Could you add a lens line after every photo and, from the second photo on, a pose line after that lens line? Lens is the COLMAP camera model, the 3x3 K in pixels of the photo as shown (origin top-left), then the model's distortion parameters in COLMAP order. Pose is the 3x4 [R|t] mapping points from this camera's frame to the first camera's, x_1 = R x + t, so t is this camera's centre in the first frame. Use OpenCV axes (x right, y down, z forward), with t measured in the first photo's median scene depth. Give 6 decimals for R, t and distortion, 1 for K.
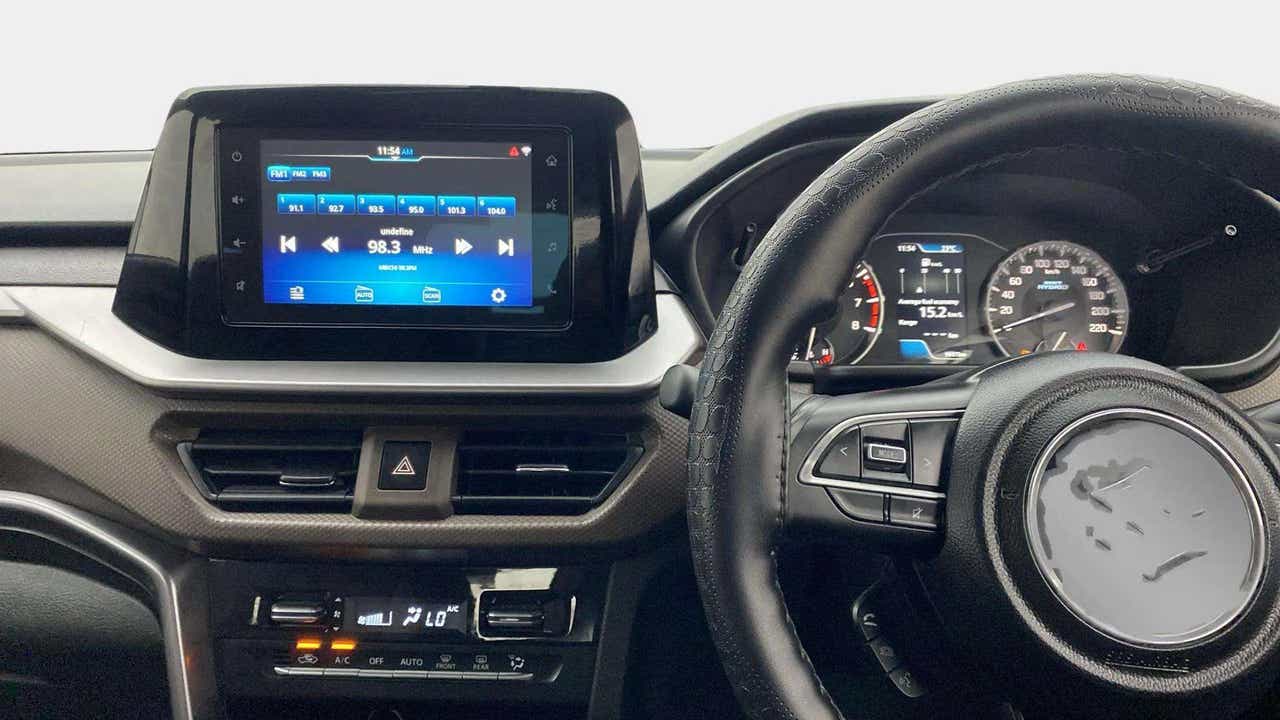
lens RADIAL K [[1015.6, 0, 647.4], [0, 1015.6, 317.1], [0, 0, 1]] dist [0.036177, -0.040616]
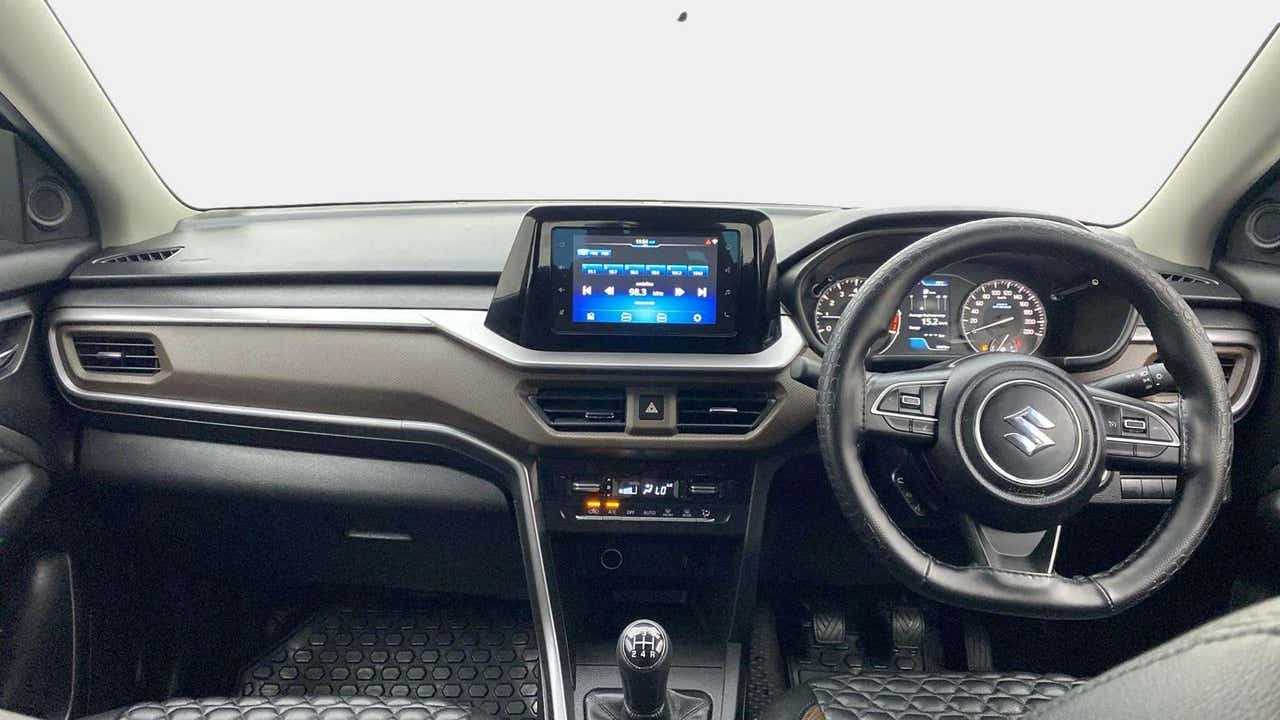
lens RADIAL K [[975.8, 0, 630.8], [0, 975.8, 315.4], [0, 0, 1]] dist [0.014214, -0.022480]
pose [[0.999884, 0.003589, -0.014836, -0.242833], [-0.003196, 0.999645, 0.026466, -0.073000], [0.014925, -0.026415, 0.999540, -0.792656]]
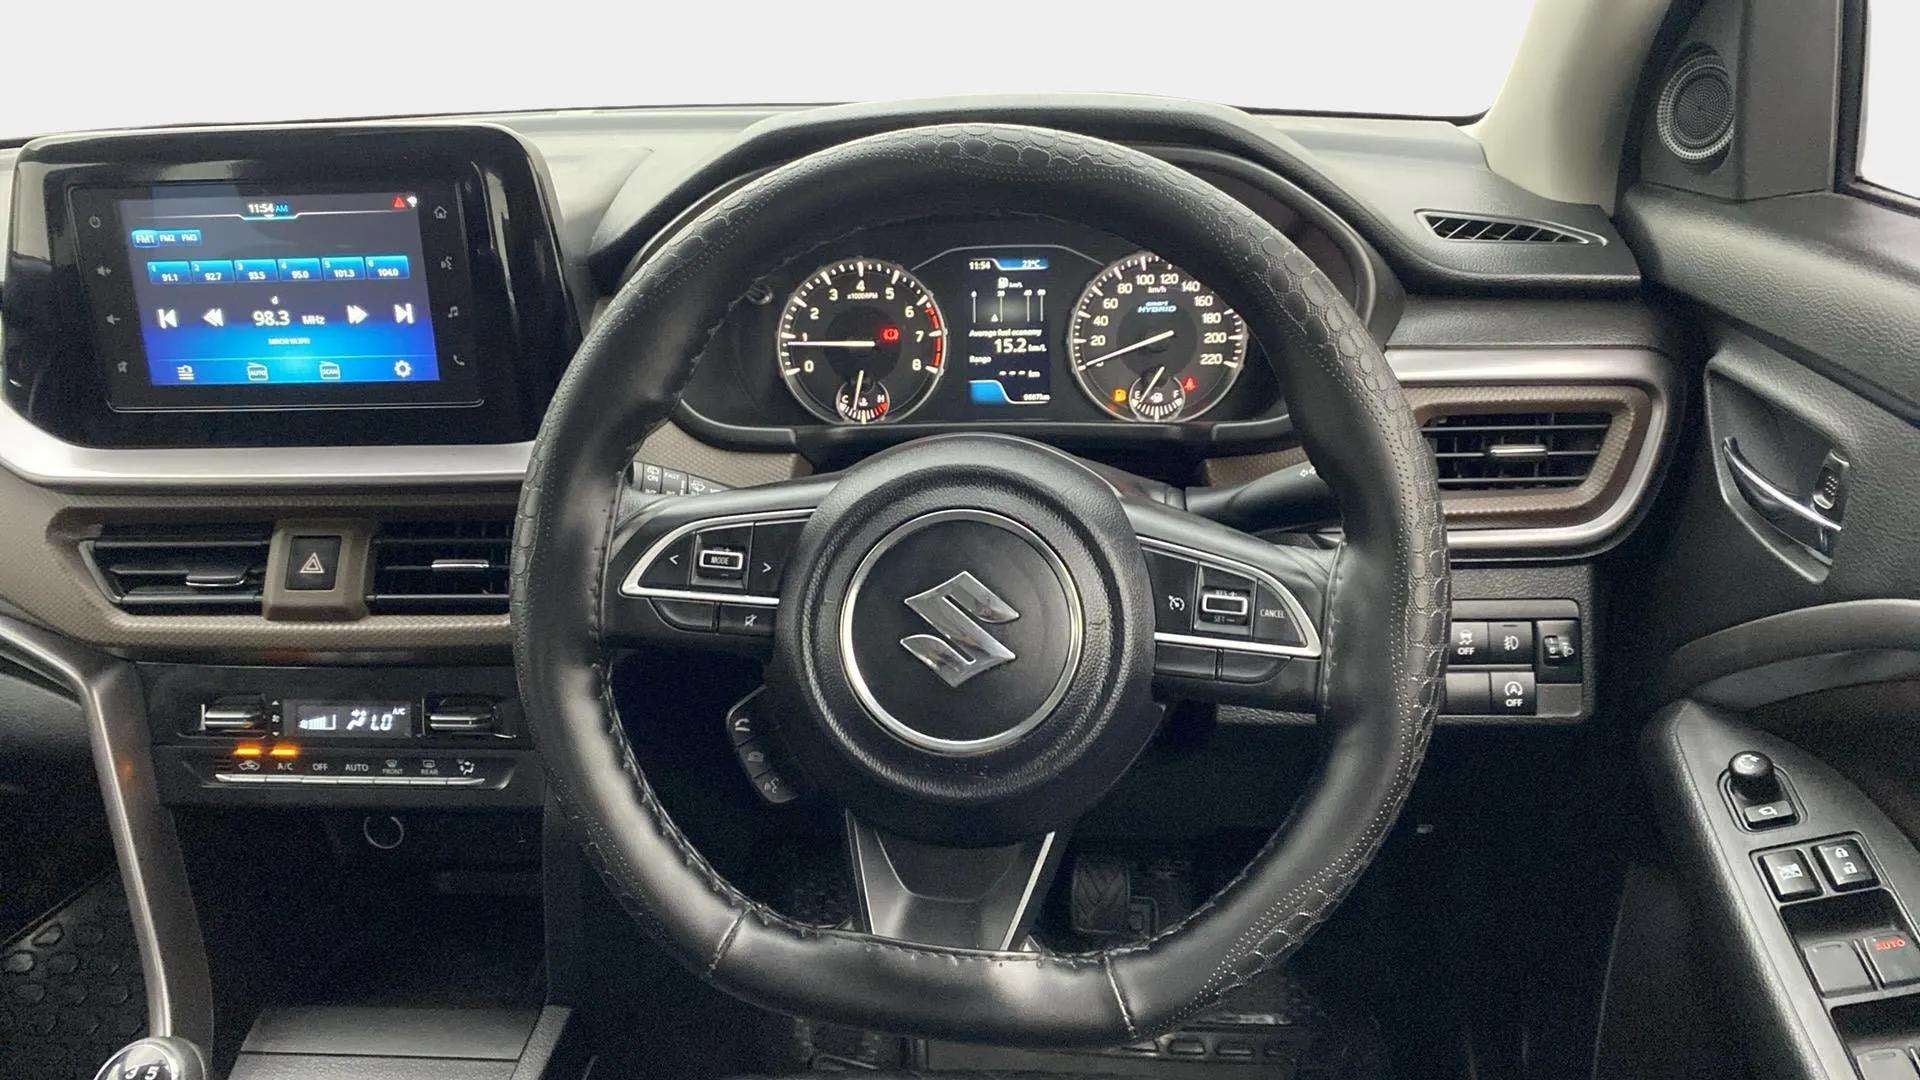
lens RADIAL K [[1463.6, 0, 934.1], [0, 1463.6, 507.8], [0, 0, 1]] dist [0.014214, -0.022480]
pose [[0.996291, -0.022596, -0.083029, 0.409077], [0.036385, 0.985025, 0.168527, -0.099361], [0.077977, -0.170922, 0.982194, -0.224163]]
